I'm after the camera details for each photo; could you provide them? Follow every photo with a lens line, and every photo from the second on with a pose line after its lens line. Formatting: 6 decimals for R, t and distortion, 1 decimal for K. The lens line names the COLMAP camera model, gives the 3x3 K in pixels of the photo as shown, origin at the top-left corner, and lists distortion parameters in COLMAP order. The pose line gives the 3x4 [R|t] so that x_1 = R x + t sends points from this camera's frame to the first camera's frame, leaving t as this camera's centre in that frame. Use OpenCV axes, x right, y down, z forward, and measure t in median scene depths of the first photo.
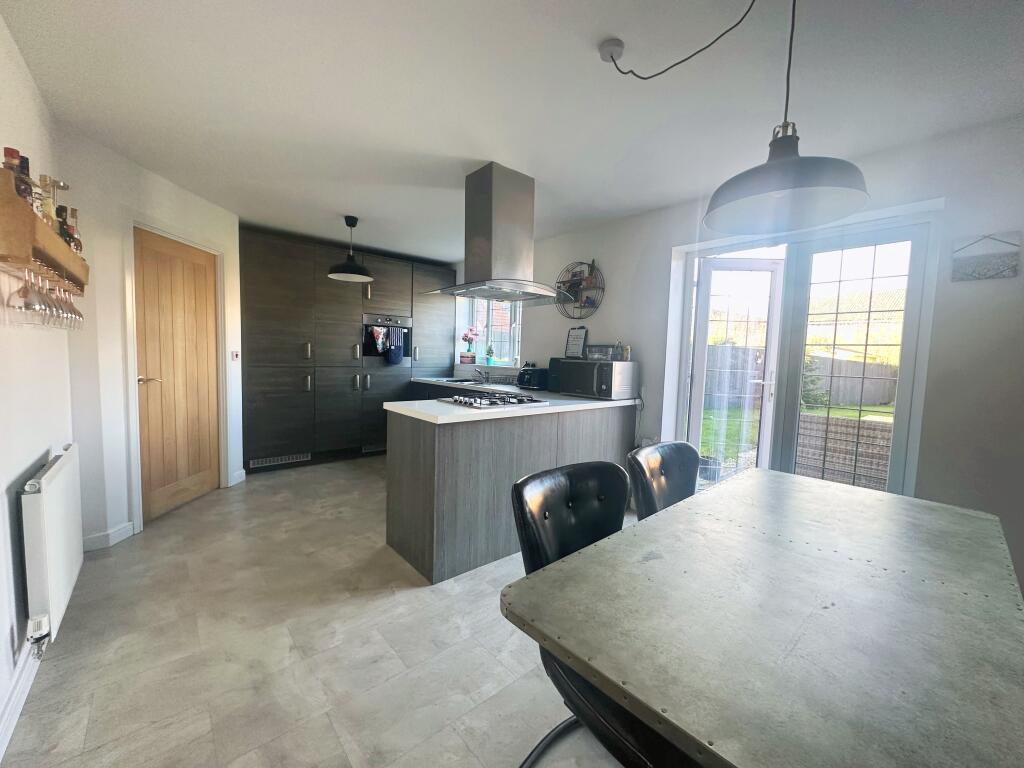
lens RADIAL K [[408.0, 0, 510.3], [0, 408.0, 384.4], [0, 0, 1]] dist [-0.000470, 0.000528]
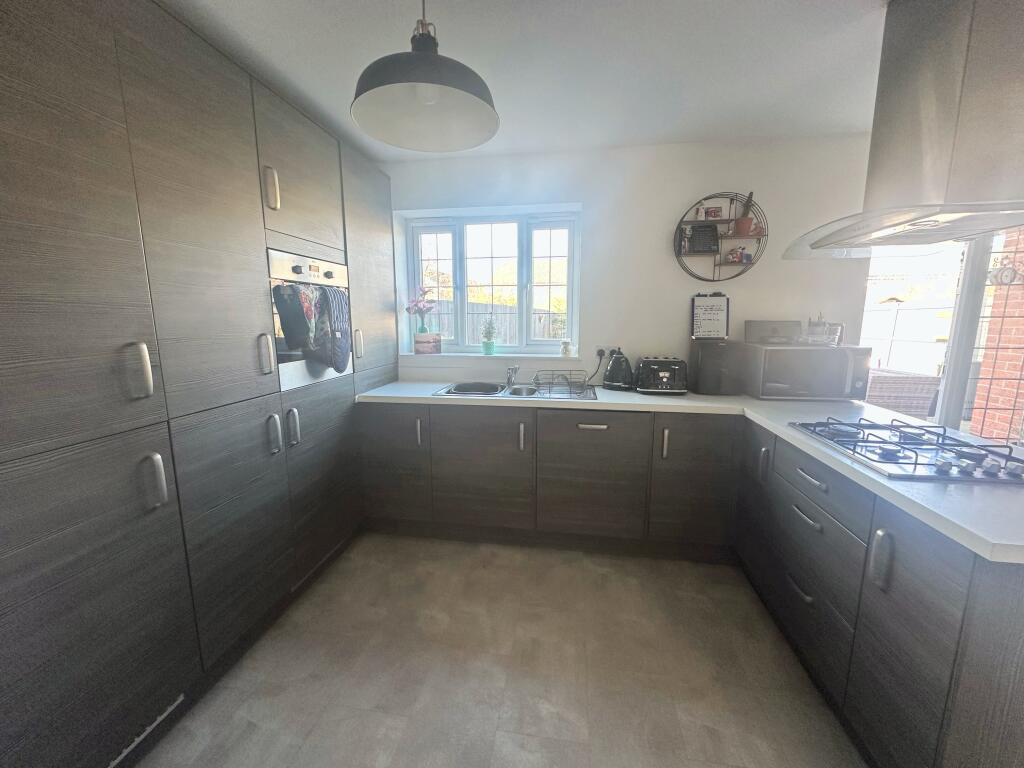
lens RADIAL K [[408.0, 0, 511.4], [0, 408.0, 382.4], [0, 0, 1]] dist [-0.000470, 0.000528]
pose [[0.758142, -0.132286, 0.638531, -0.556885], [0.071556, 0.990170, 0.120176, -0.103445], [-0.648152, -0.045420, 0.760155, 0.720367]]
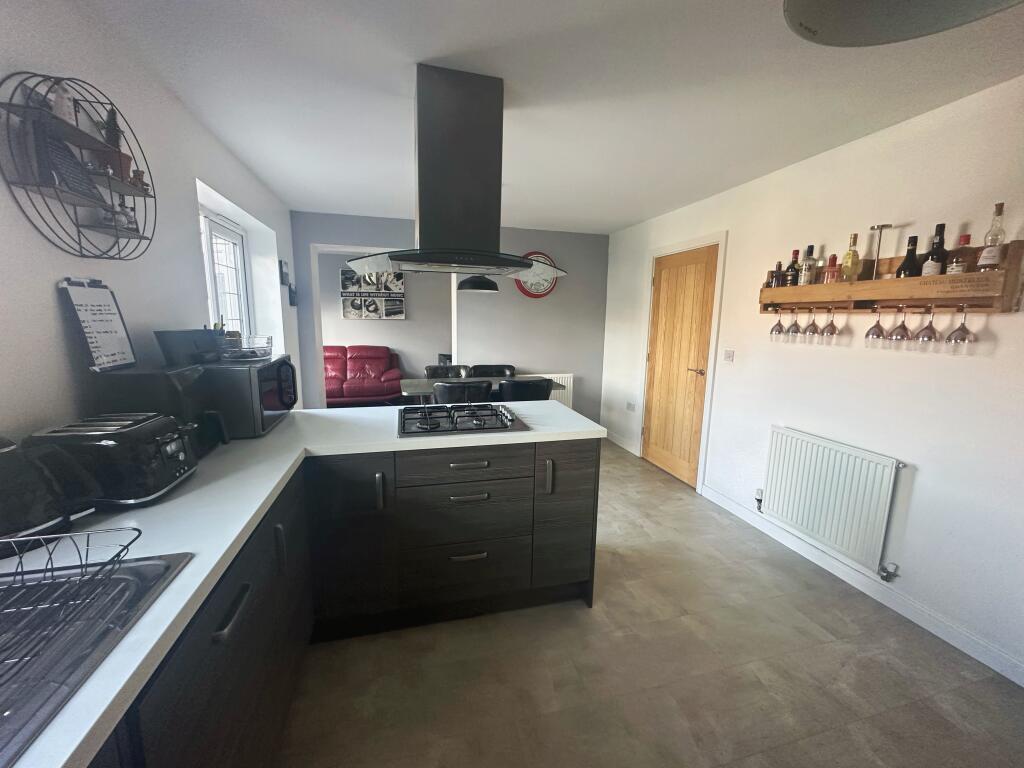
lens RADIAL K [[408.0, 0, 510.9], [0, 408.0, 385.7], [0, 0, 1]] dist [-0.000470, 0.000528]
pose [[-0.900888, -0.114043, 0.418803, -0.322716], [-0.010532, 0.970326, 0.241573, -0.147250], [-0.433925, 0.213219, -0.875355, 1.211167]]
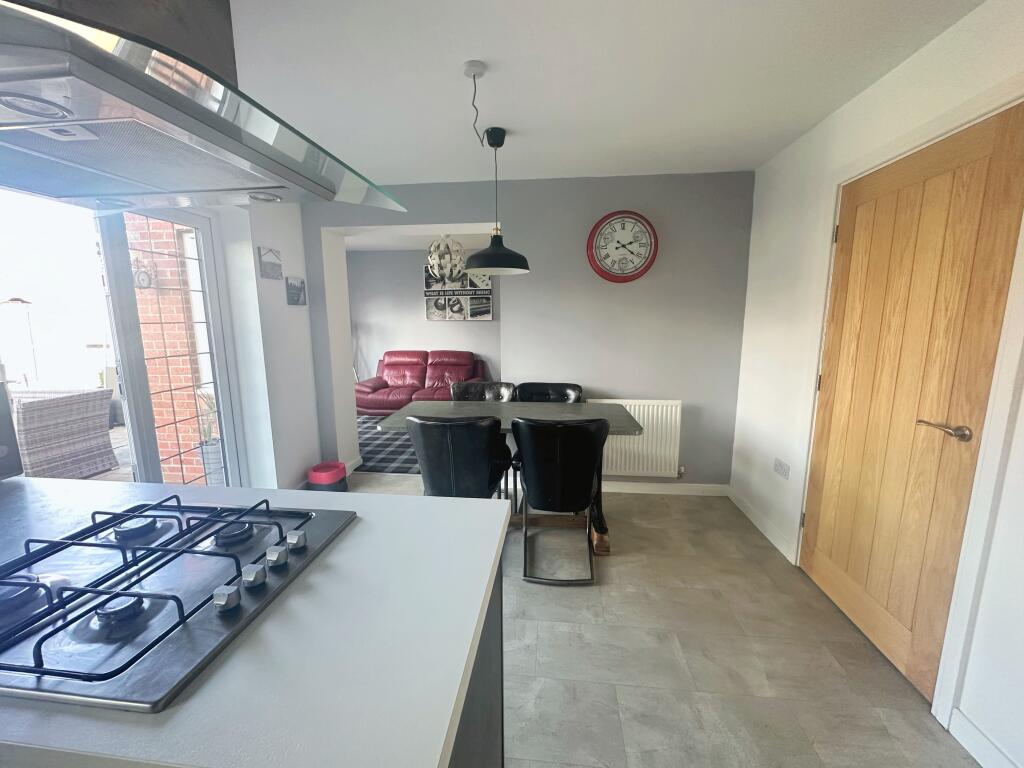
lens RADIAL K [[408.0, 0, 512.0], [0, 408.0, 384.8], [0, 0, 1]] dist [-0.000470, 0.000528]
pose [[-0.683511, -0.143717, 0.715652, -0.300746], [0.036406, 0.972494, 0.230067, -0.103078], [-0.729031, 0.183307, -0.659478, 0.751057]]
